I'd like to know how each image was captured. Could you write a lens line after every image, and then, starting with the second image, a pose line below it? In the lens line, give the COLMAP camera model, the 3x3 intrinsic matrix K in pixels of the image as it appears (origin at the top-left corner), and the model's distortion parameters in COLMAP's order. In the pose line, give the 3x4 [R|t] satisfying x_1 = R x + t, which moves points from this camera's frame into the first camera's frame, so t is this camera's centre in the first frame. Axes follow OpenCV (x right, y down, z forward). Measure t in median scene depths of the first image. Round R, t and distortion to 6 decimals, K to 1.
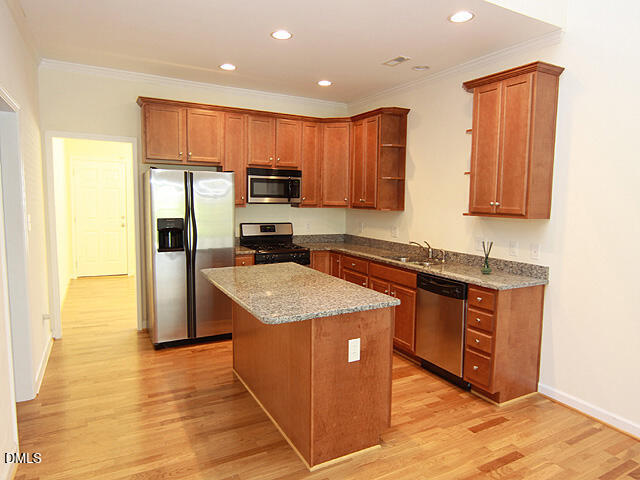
lens RADIAL K [[410.3, 0, 320.0], [0, 410.3, 240.0], [0, 0, 1]] dist [-0.006689, -0.001266]
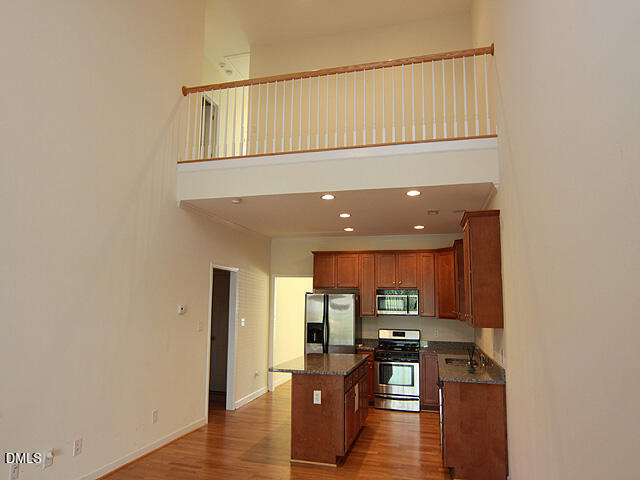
lens RADIAL K [[424.4, 0, 320.0], [0, 424.4, 240.0], [0, 0, 1]] dist [-0.011961, 0.000269]
pose [[0.726394, -0.111485, -0.678177, 0.825583], [-0.071857, 0.969029, -0.236263, 0.024356], [0.683512, 0.220352, 0.695885, -0.244674]]
